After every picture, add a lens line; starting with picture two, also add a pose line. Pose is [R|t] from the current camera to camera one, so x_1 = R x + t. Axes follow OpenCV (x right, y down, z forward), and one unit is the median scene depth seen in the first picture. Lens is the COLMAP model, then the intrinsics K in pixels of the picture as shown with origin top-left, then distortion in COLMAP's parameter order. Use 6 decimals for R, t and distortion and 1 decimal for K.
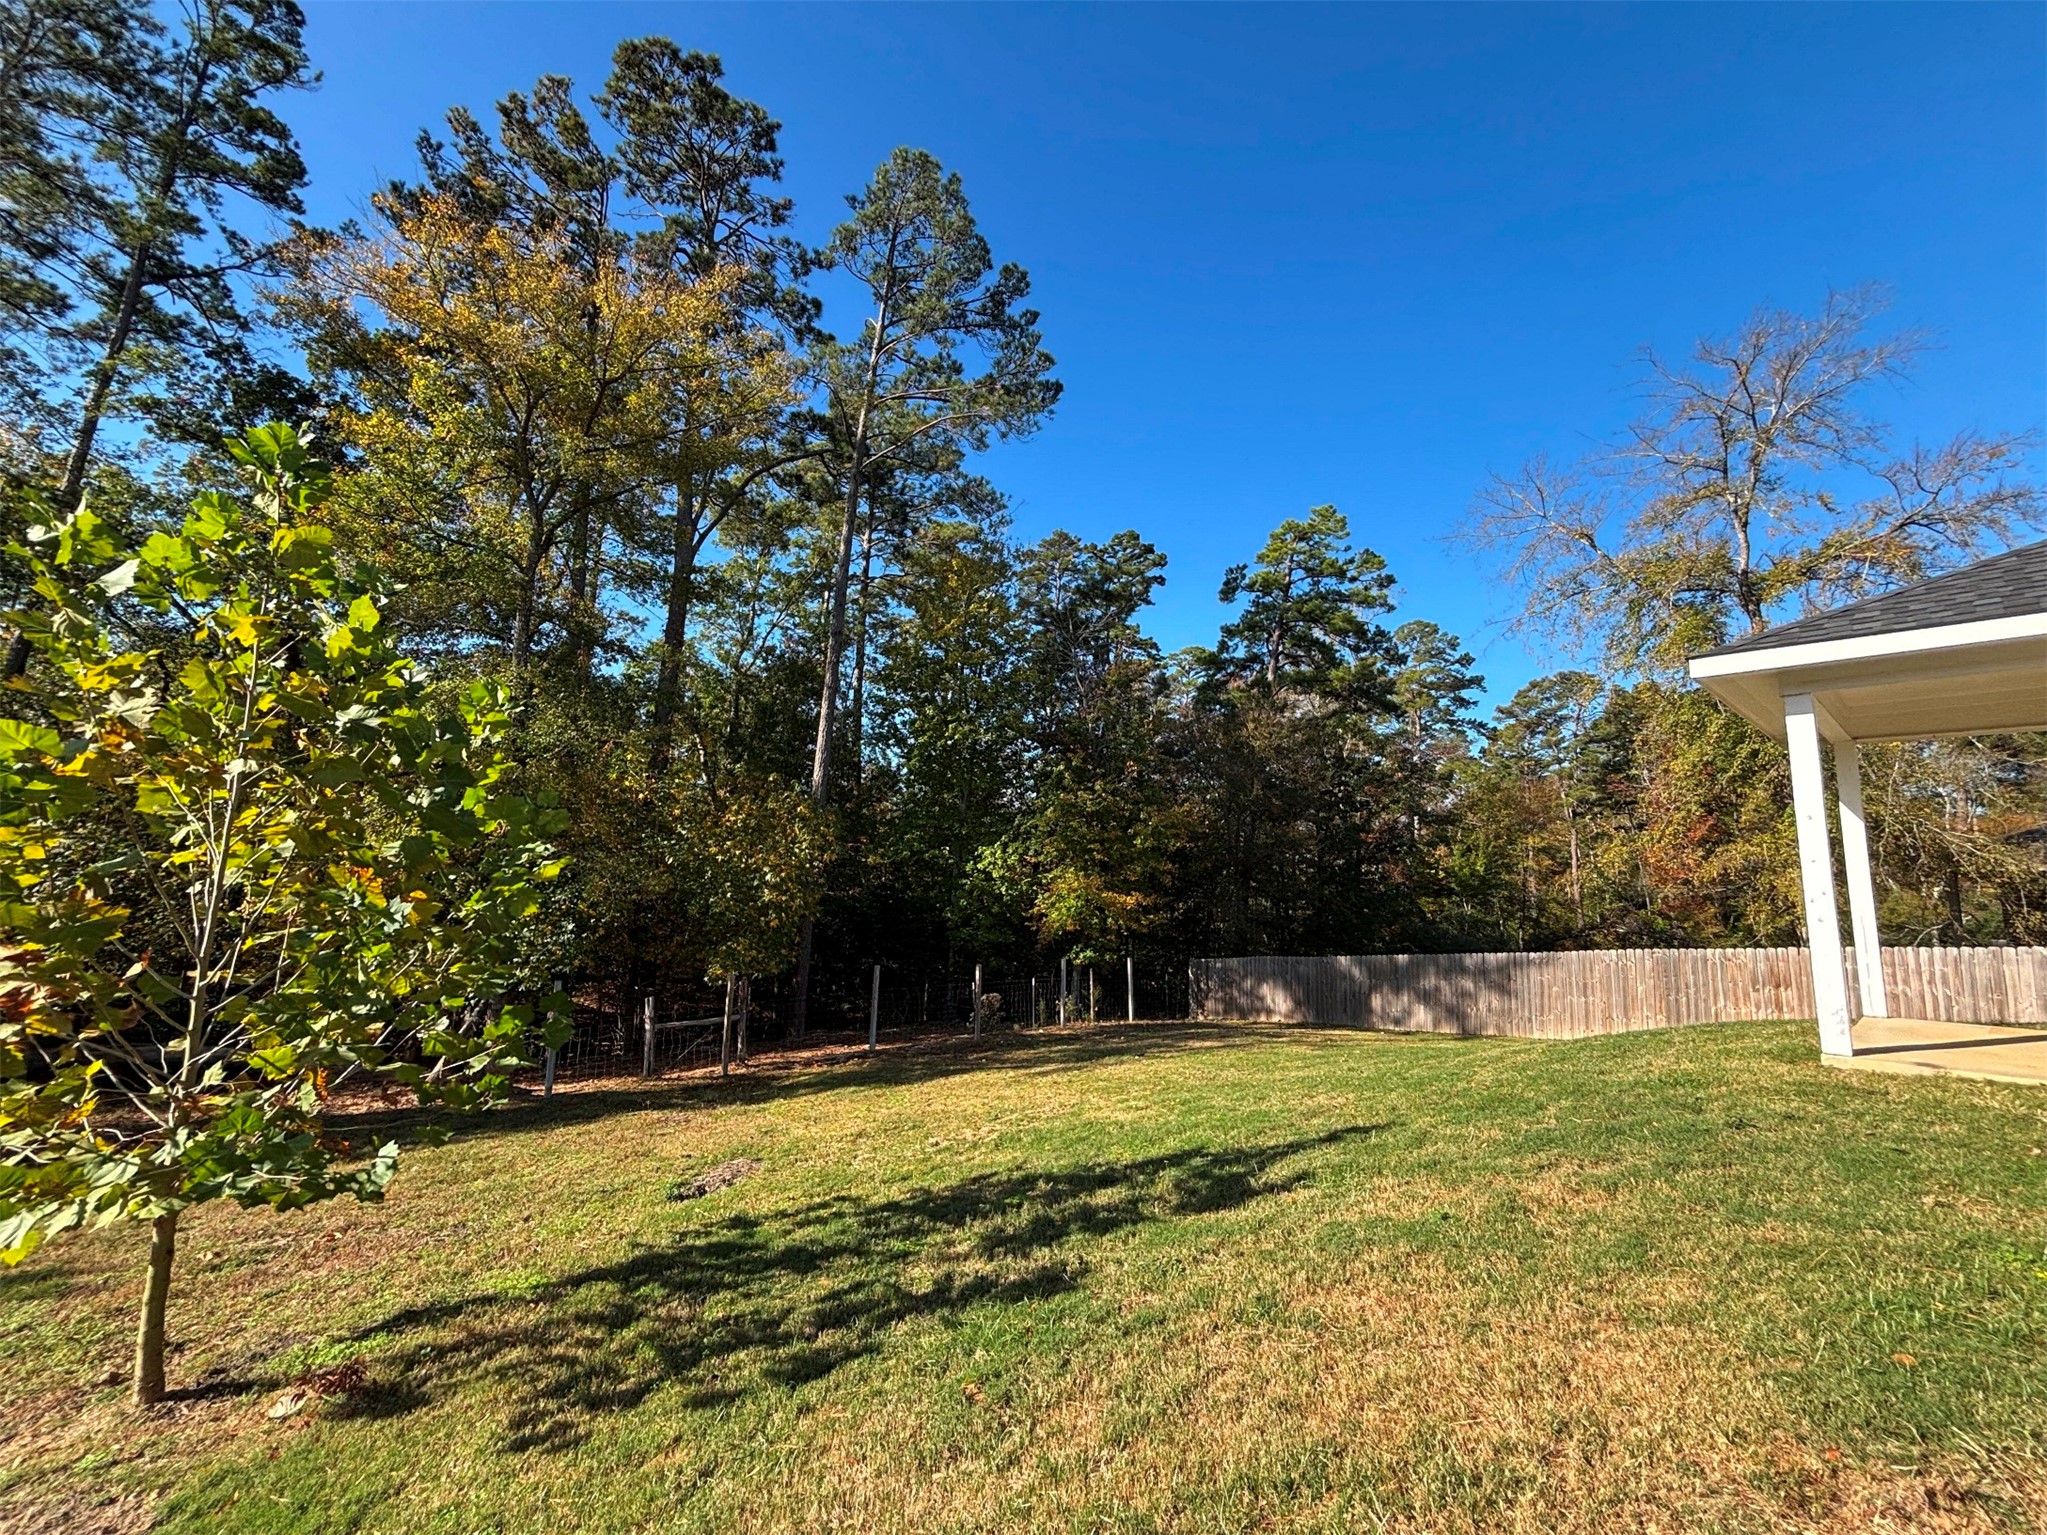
lens RADIAL K [[827.4, 0, 1014.2], [0, 827.4, 771.2], [0, 0, 1]] dist [0.002633, -0.000996]
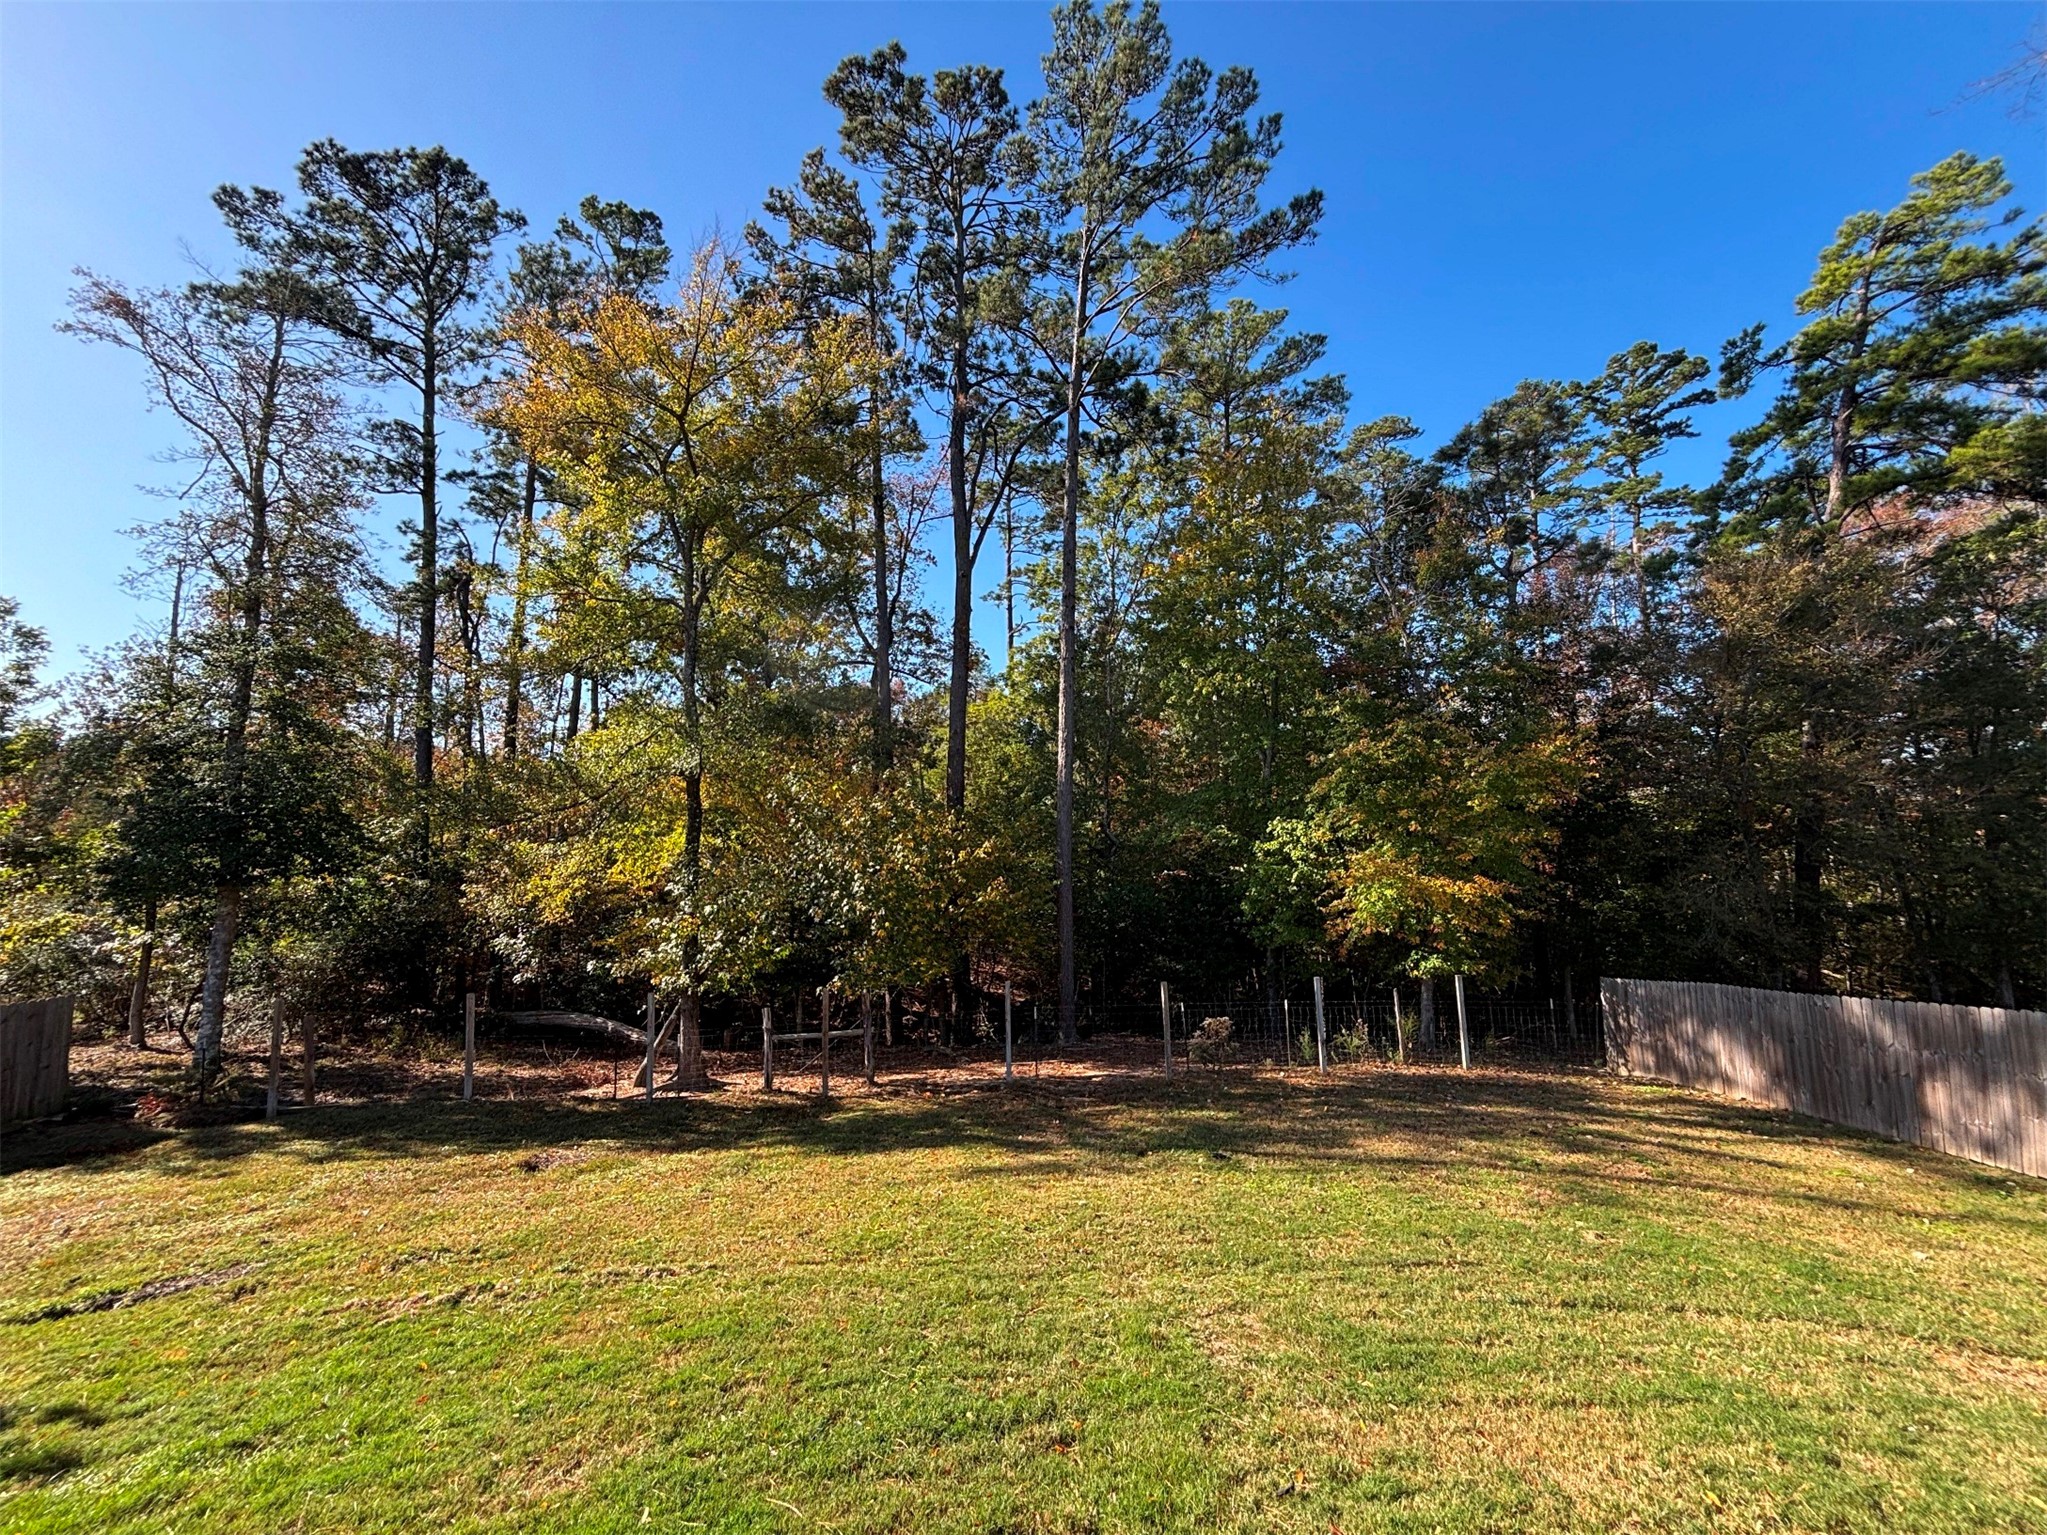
lens RADIAL K [[827.4, 0, 1025.2], [0, 827.4, 763.3], [0, 0, 1]] dist [0.002633, -0.000996]
pose [[0.801759, -0.107766, -0.587851, 0.255053], [0.127682, 0.991785, -0.007672, 0.012666], [0.583849, -0.068907, 0.808933, 0.242280]]
